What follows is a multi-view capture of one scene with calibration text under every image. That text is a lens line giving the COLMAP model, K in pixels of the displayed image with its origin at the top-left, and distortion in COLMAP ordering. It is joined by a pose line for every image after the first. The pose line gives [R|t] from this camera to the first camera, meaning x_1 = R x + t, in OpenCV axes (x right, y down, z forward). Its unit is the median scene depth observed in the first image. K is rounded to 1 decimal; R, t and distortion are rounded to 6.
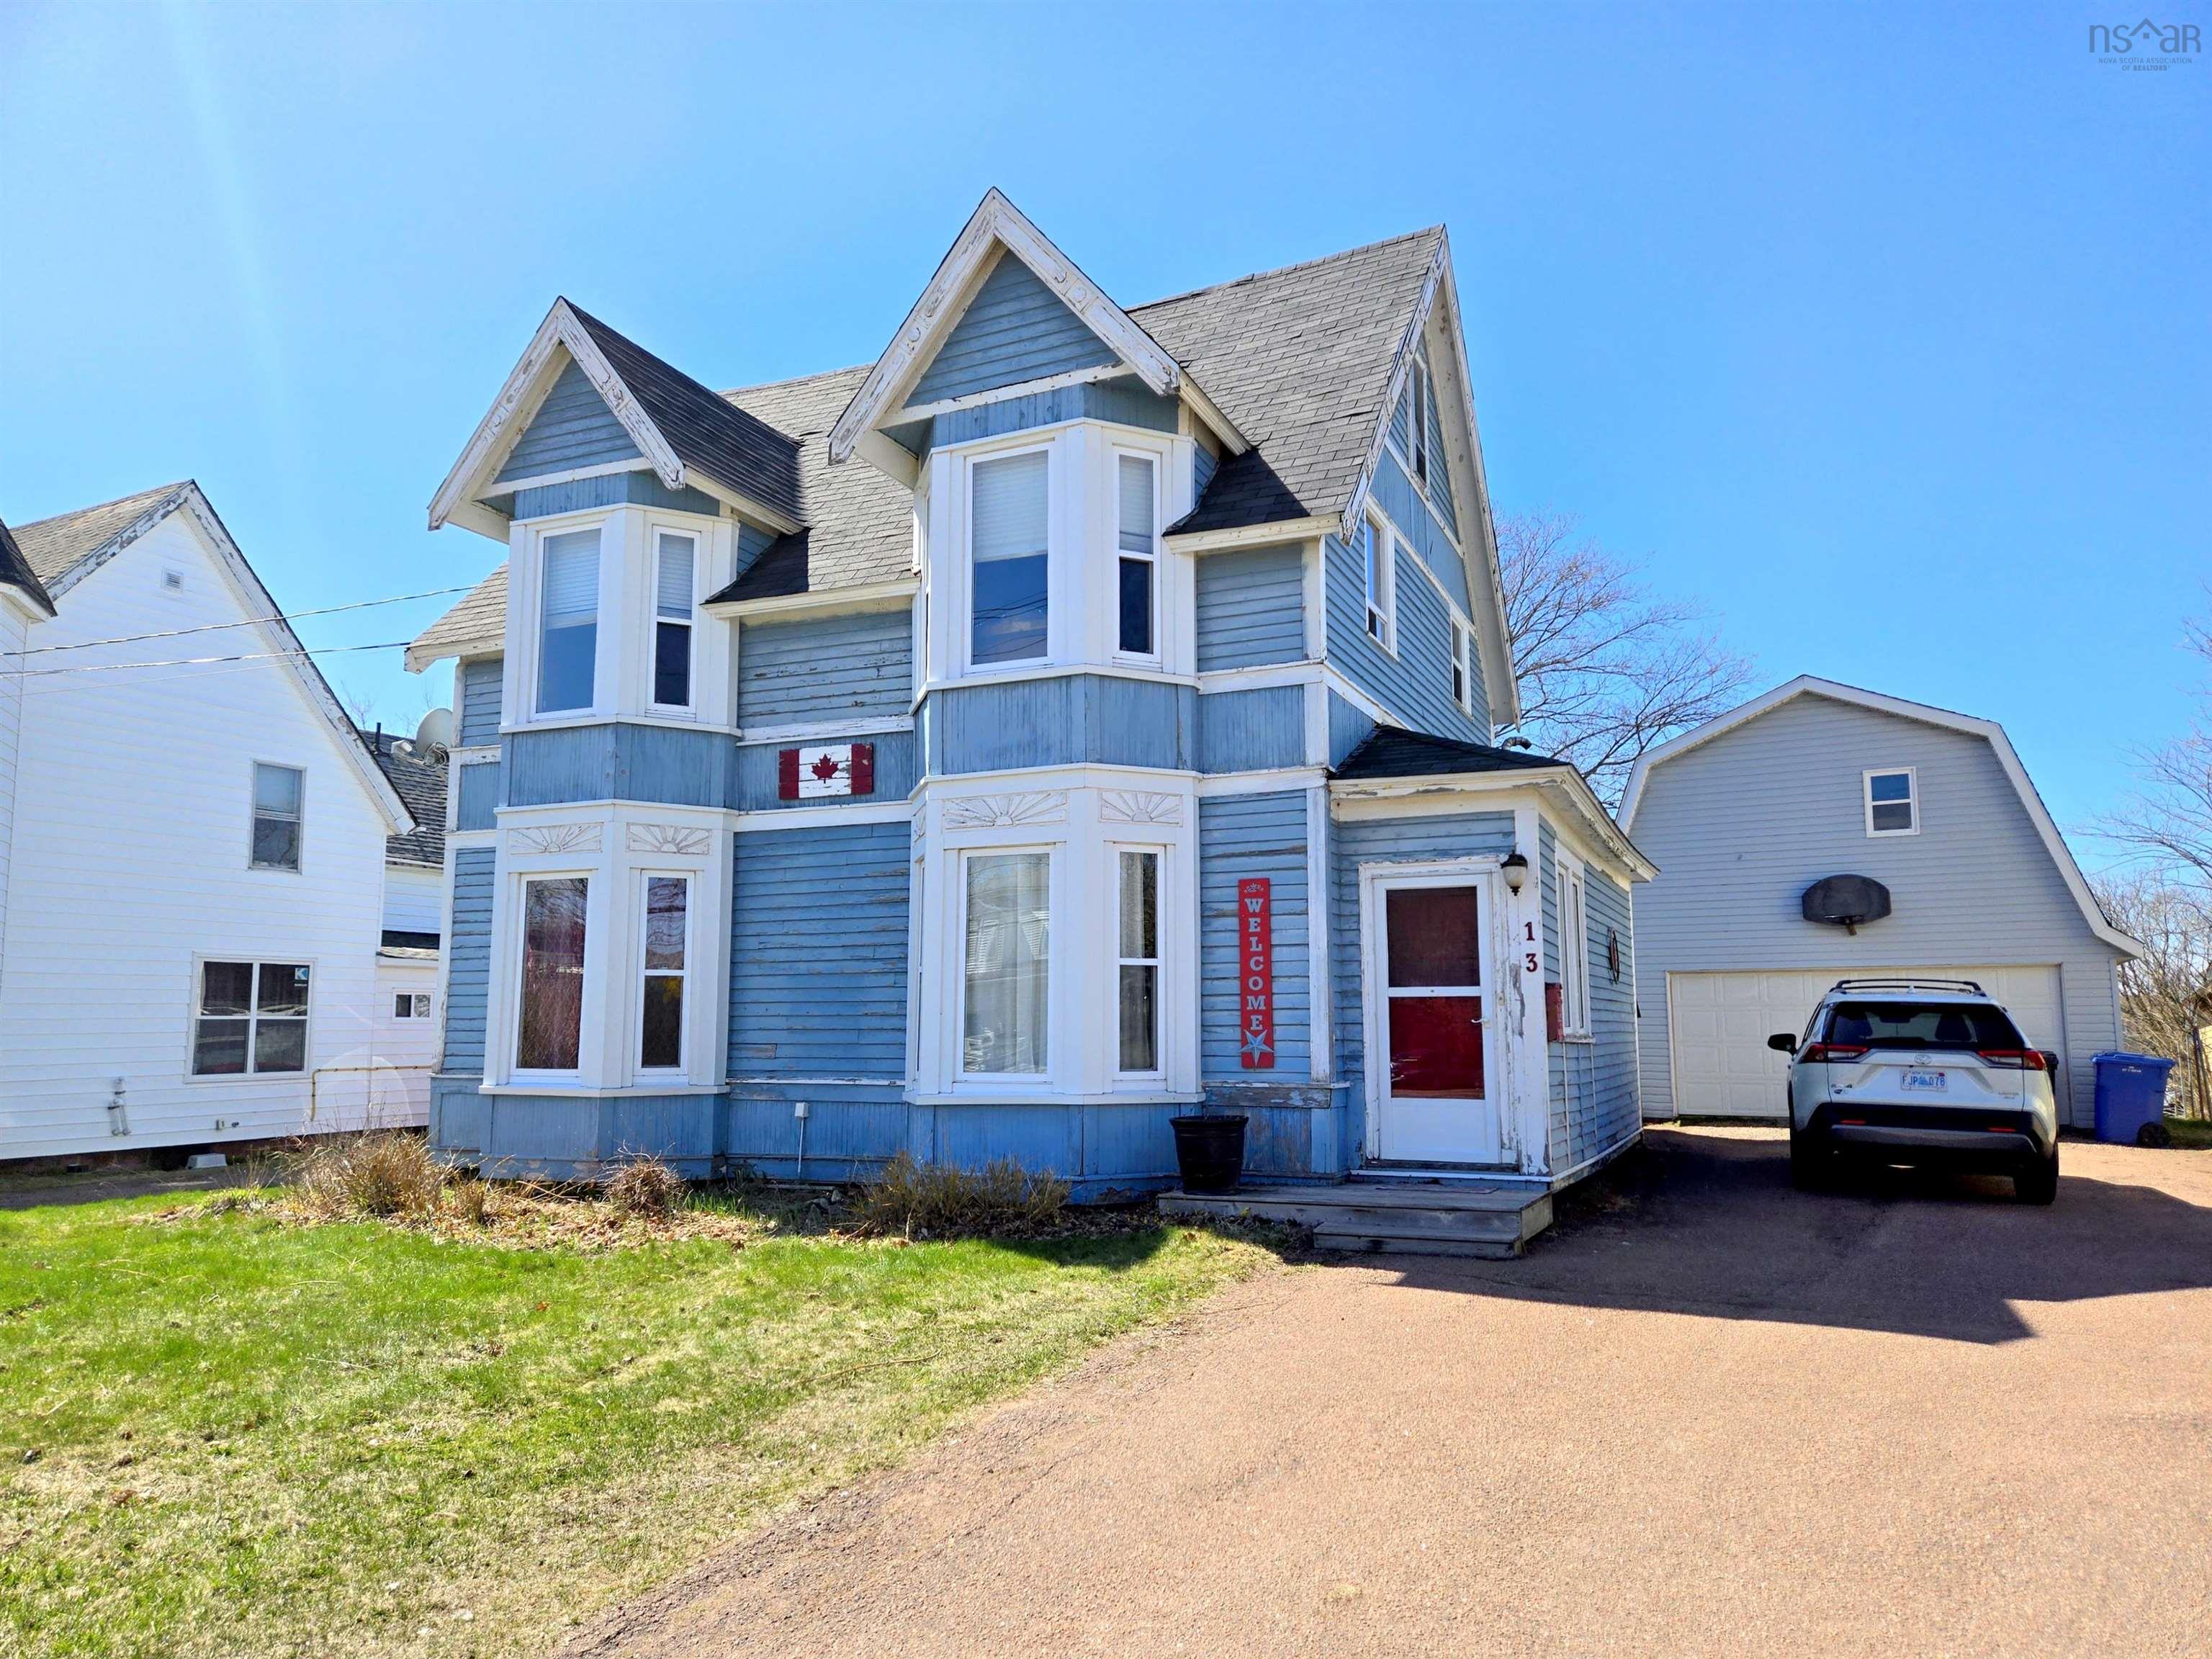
lens RADIAL K [[1505.9, 0, 1106.0], [0, 1505.9, 829.5], [0, 0, 1]] dist [0.048580, -0.001258]
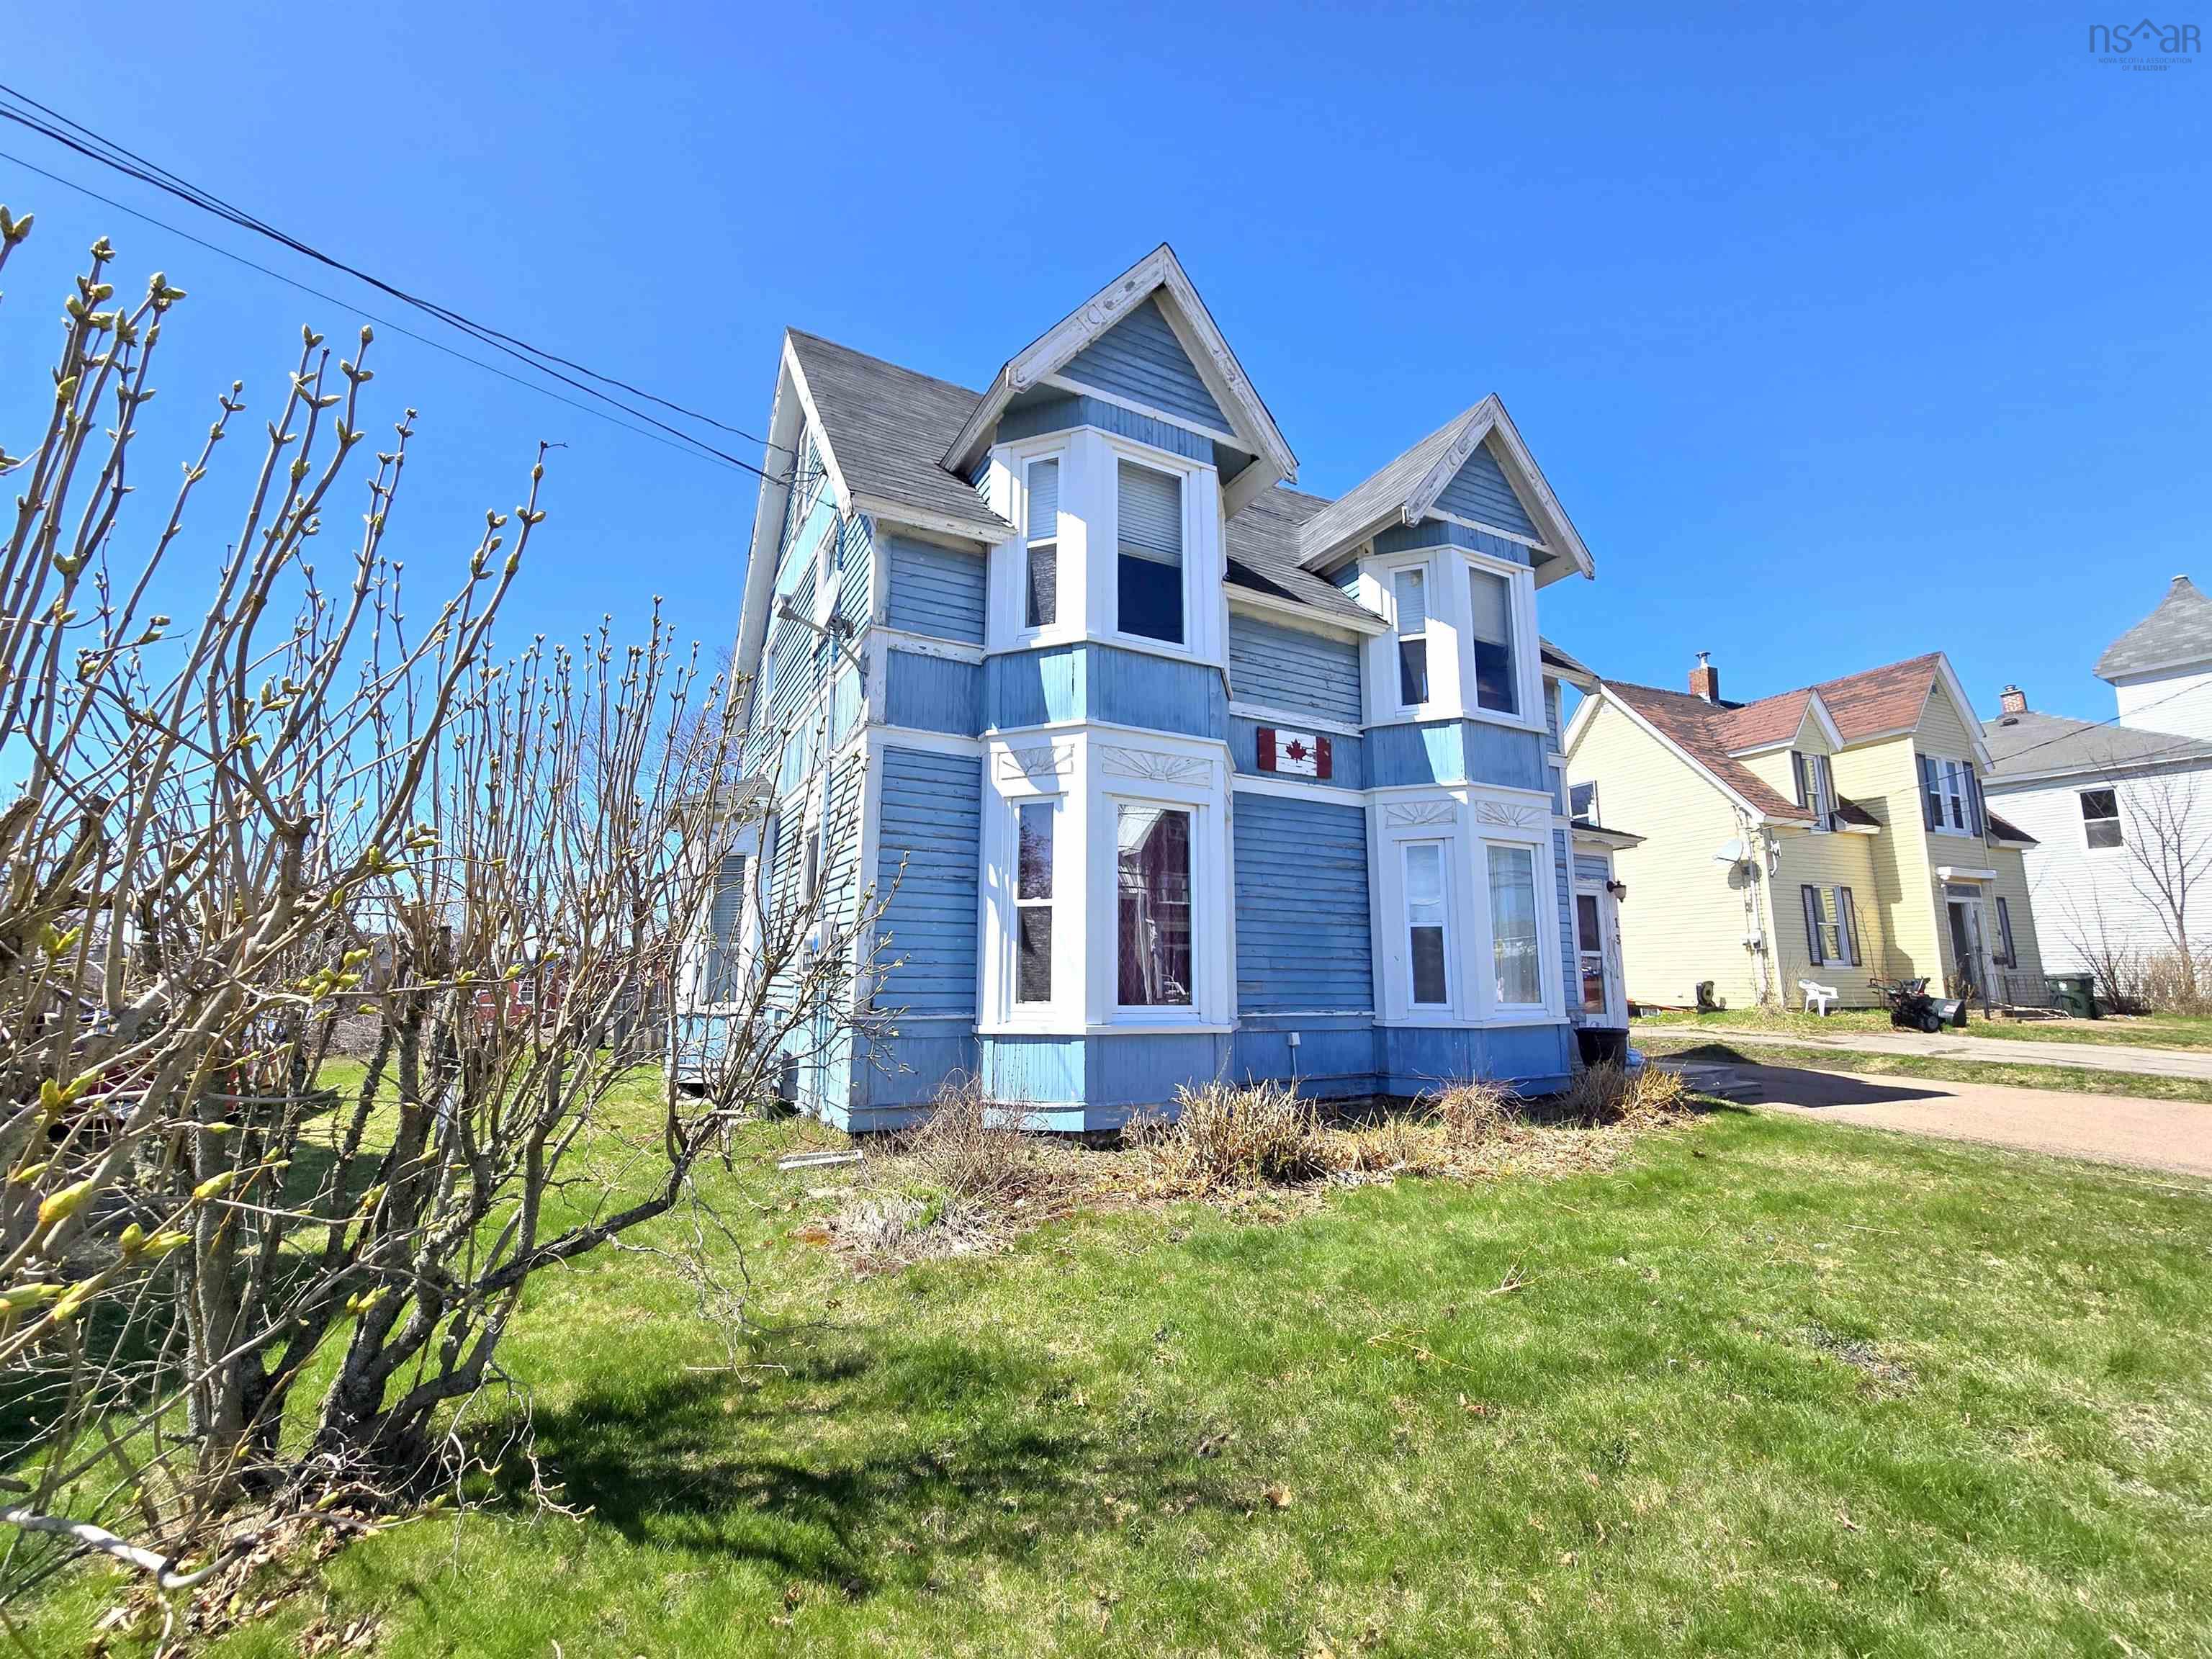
lens RADIAL K [[924.9, 0, 1115.0], [0, 924.9, 821.8], [0, 0, 1]] dist [-0.003080, -0.000246]
pose [[0.598923, 0.142951, 0.787944, -0.871771], [-0.107183, 0.989395, -0.098028, 0.106239], [-0.793601, -0.025743, 0.607893, 0.689193]]
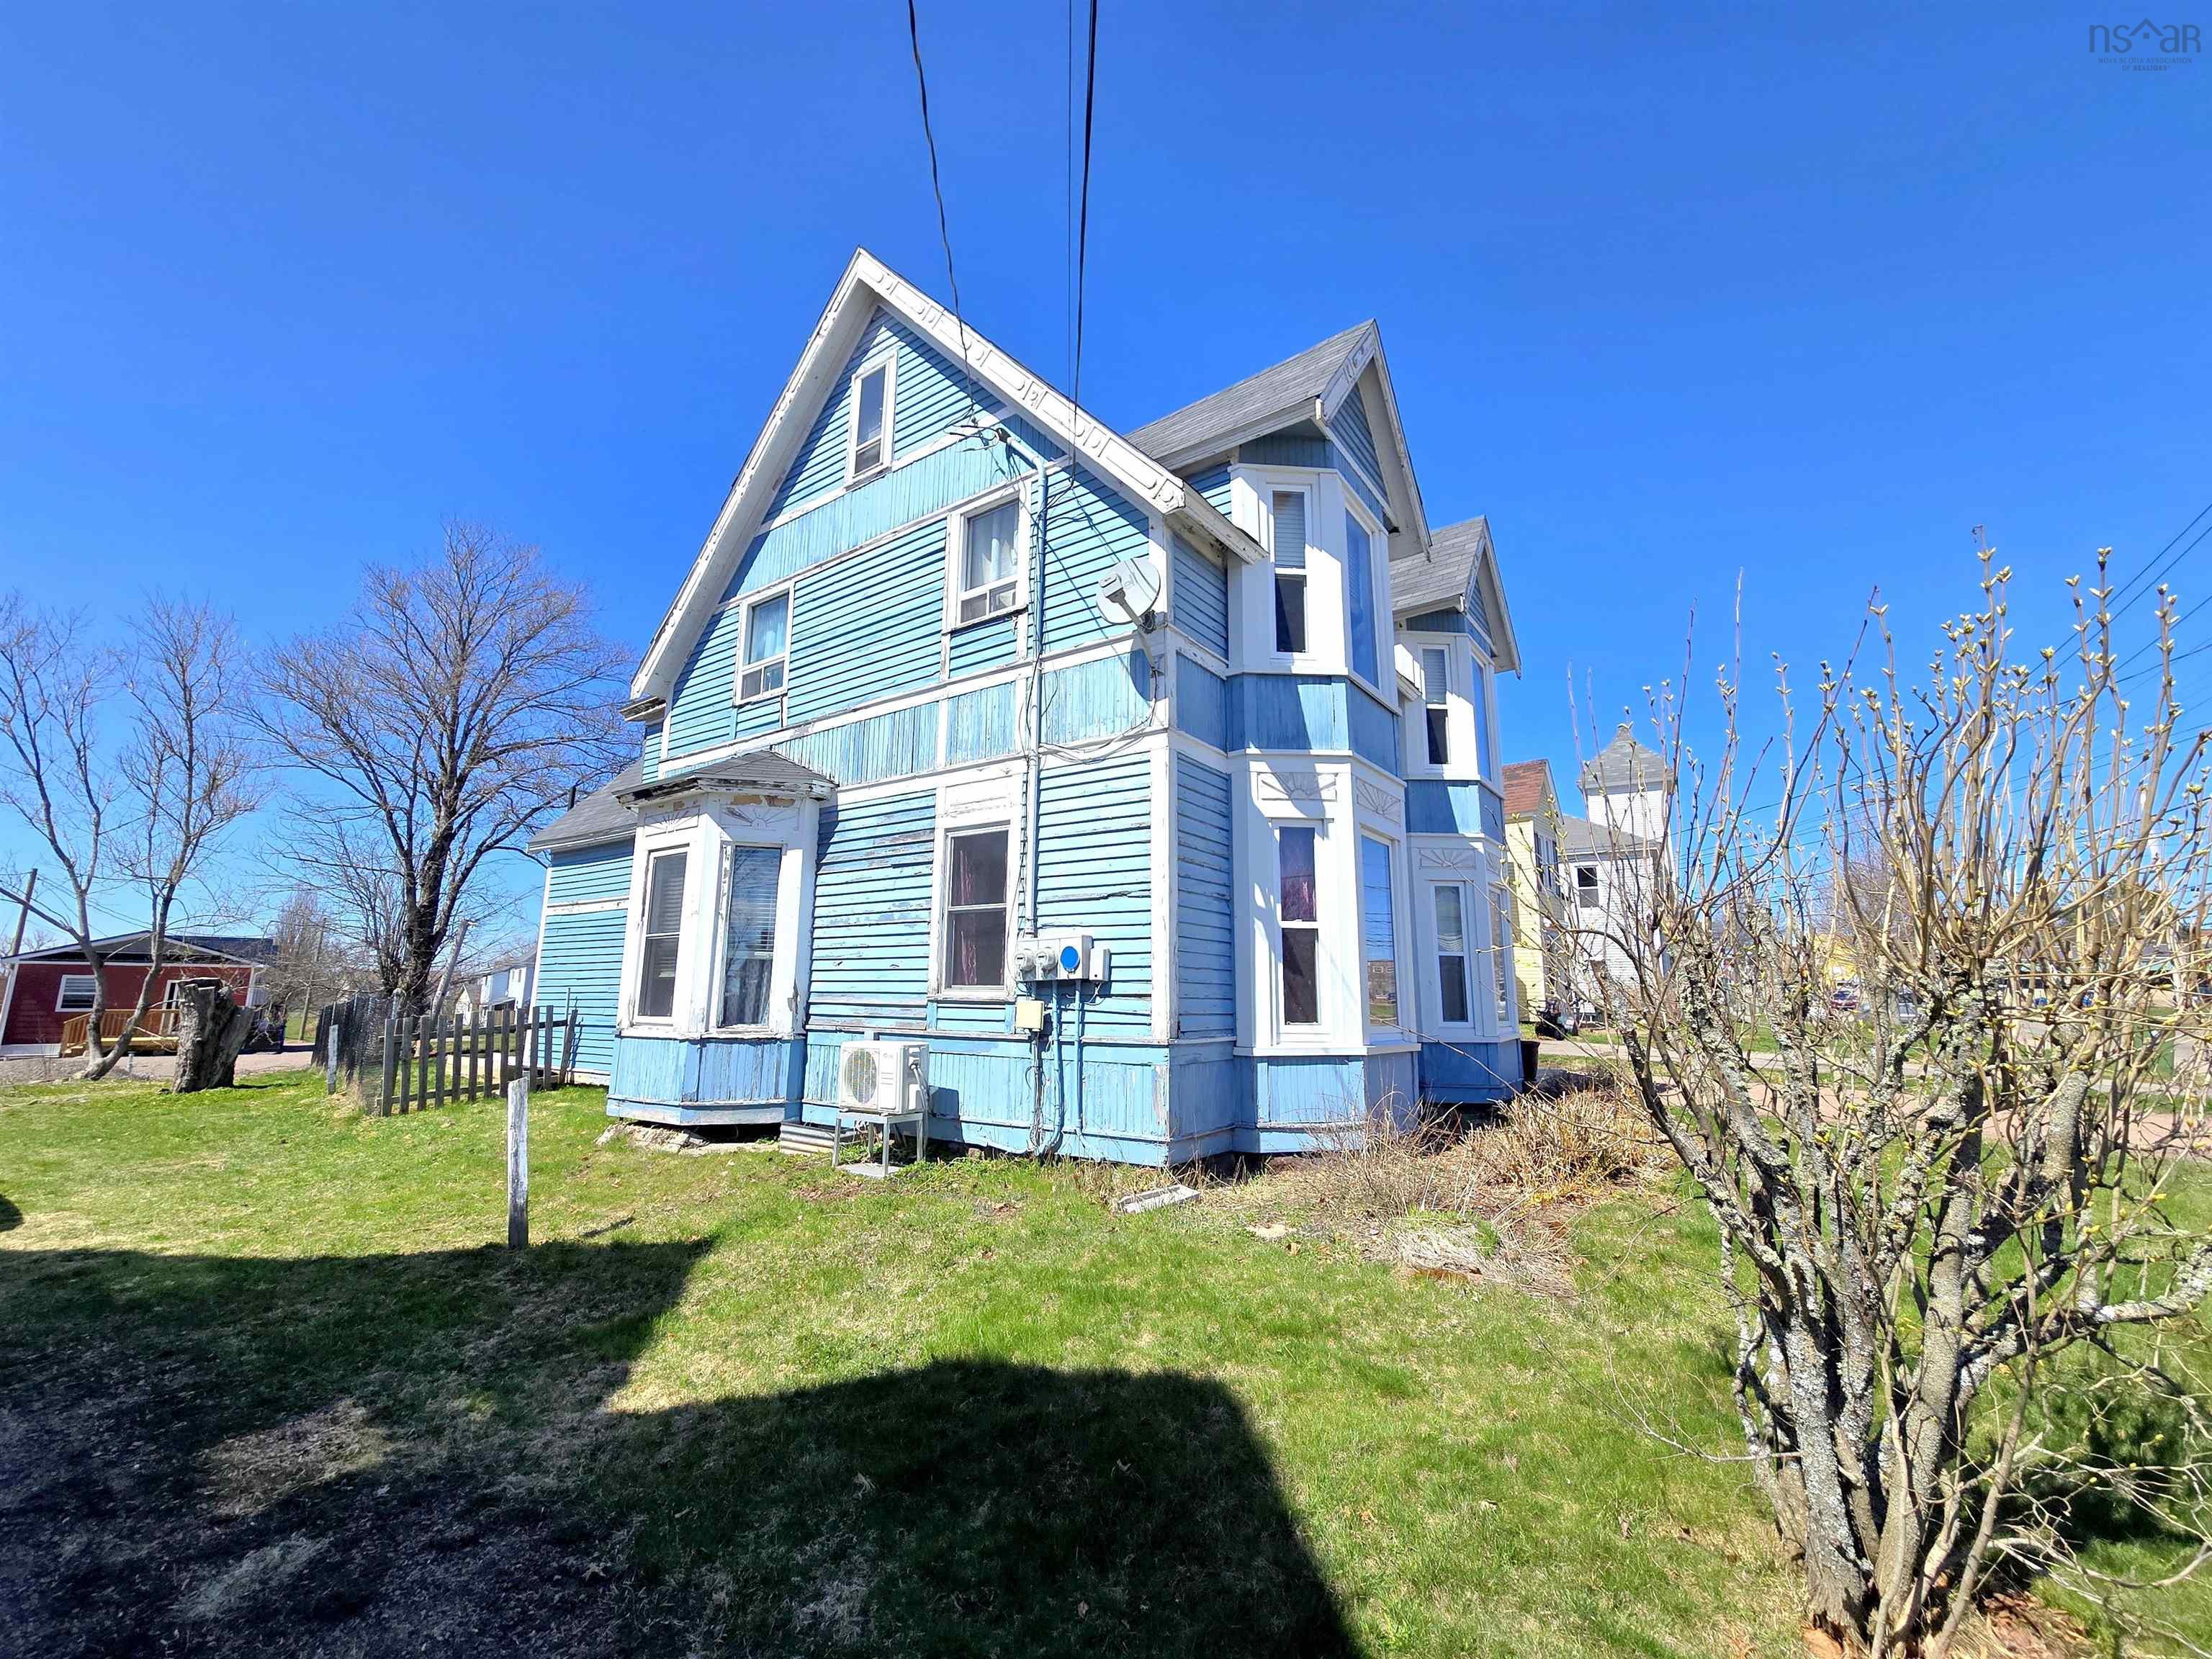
lens RADIAL K [[902.5, 0, 1106.0], [0, 902.5, 829.5], [0, 0, 1]] dist [-0.001386, -0.000117]
pose [[0.201225, 0.188666, 0.961204, -1.031629], [-0.134339, 0.977319, -0.163706, 0.158520], [-0.970289, -0.096186, 0.222006, 1.097634]]
